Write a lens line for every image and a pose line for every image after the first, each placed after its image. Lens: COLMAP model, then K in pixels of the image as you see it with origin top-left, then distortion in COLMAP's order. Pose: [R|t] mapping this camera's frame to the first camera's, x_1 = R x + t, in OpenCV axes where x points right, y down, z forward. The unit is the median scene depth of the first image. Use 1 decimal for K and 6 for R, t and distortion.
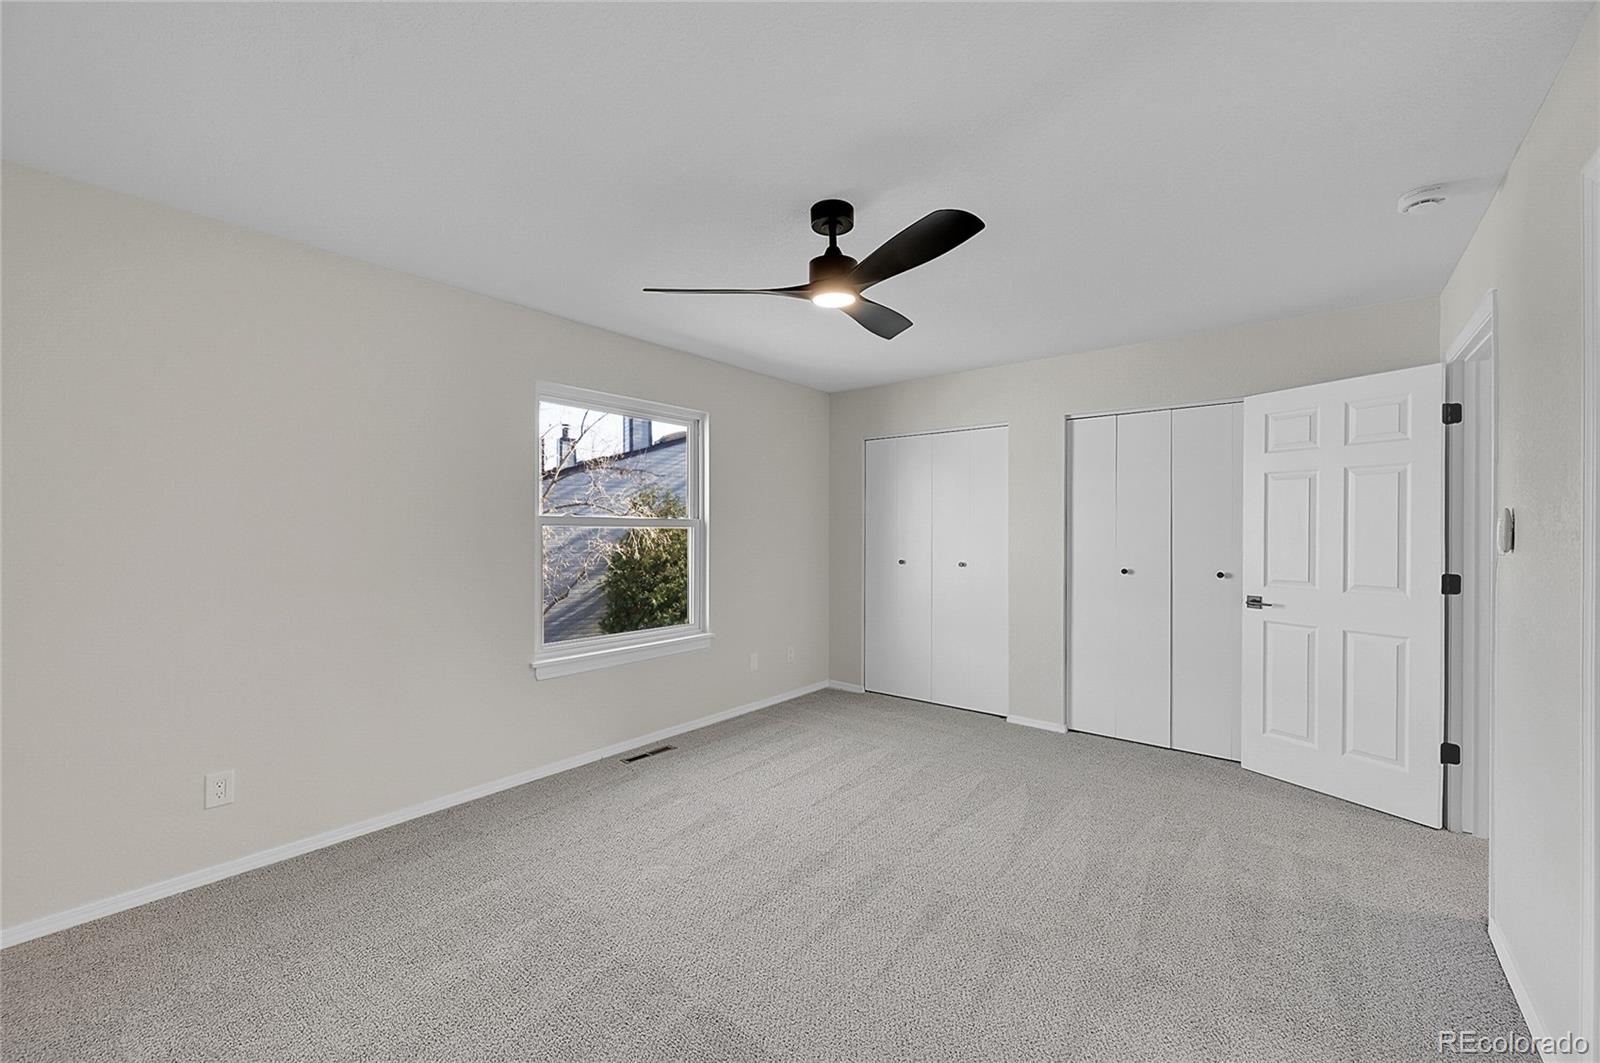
lens RADIAL K [[623.4, 0, 809.8], [0, 623.4, 530.9], [0, 0, 1]] dist [-0.002866, -0.000277]
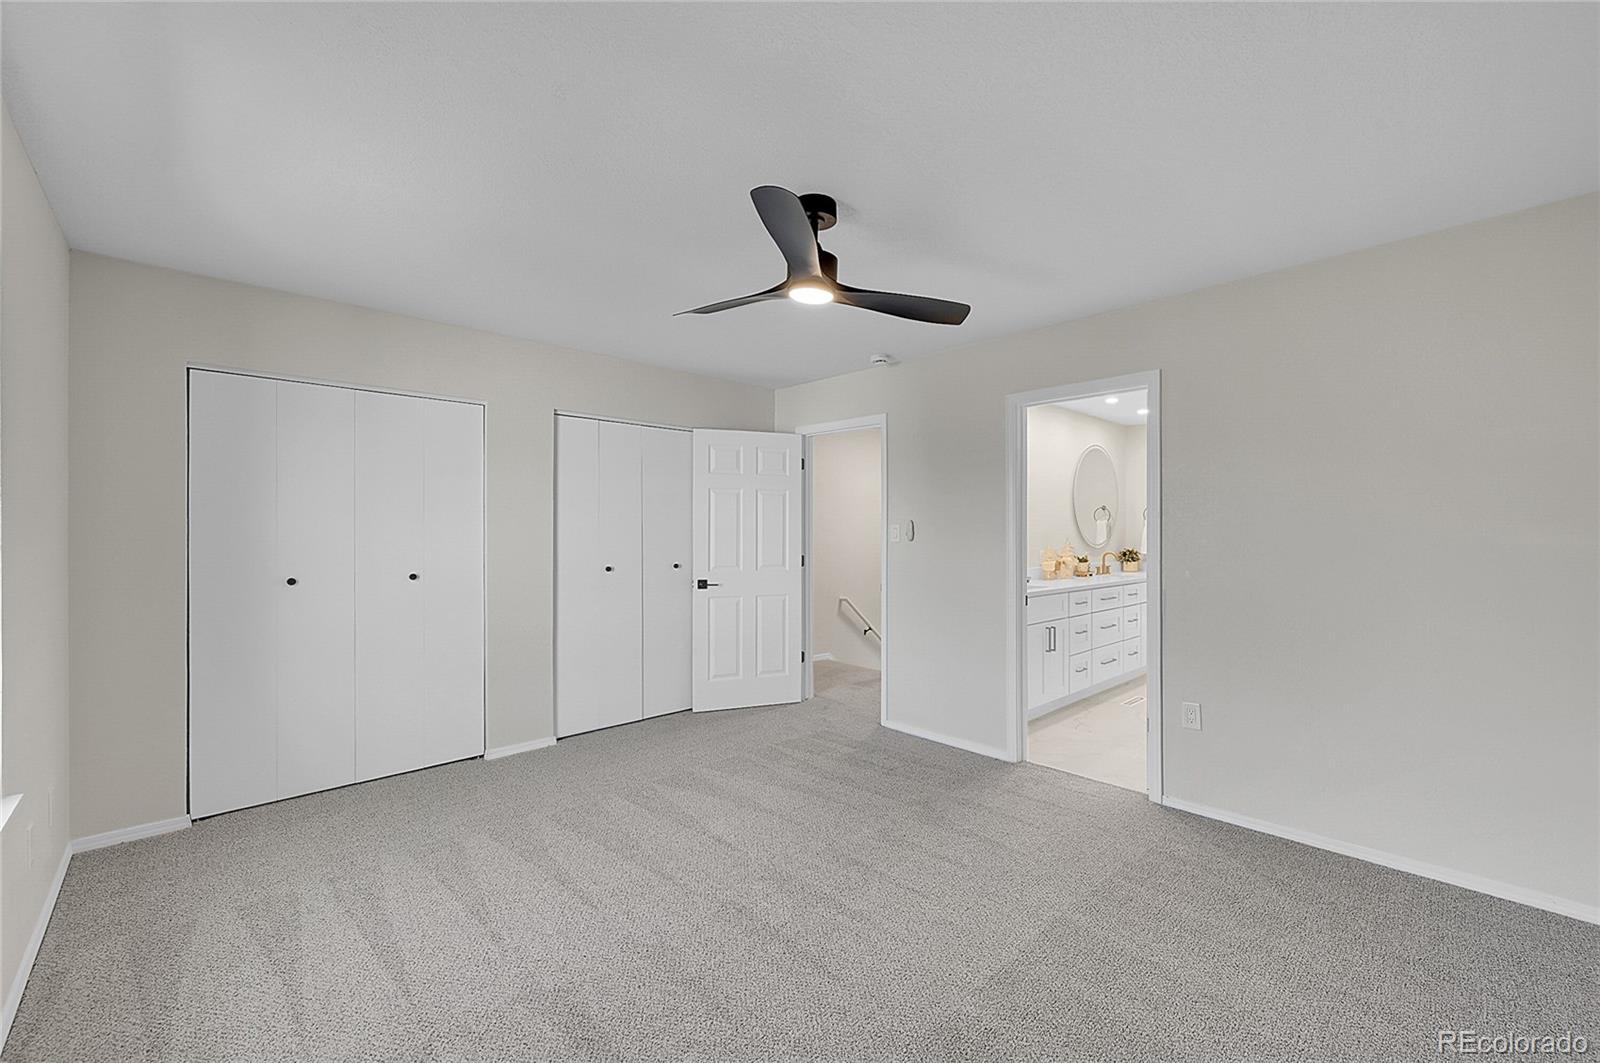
lens RADIAL K [[651.6, 0, 813.6], [0, 651.6, 521.5], [0, 0, 1]] dist [-0.001392, 0.000018]
pose [[0.124478, 0.016815, 0.992080, -0.645833], [0.004072, 0.999839, -0.017458, 0.004819], [-0.992214, 0.006213, 0.124390, 0.586604]]
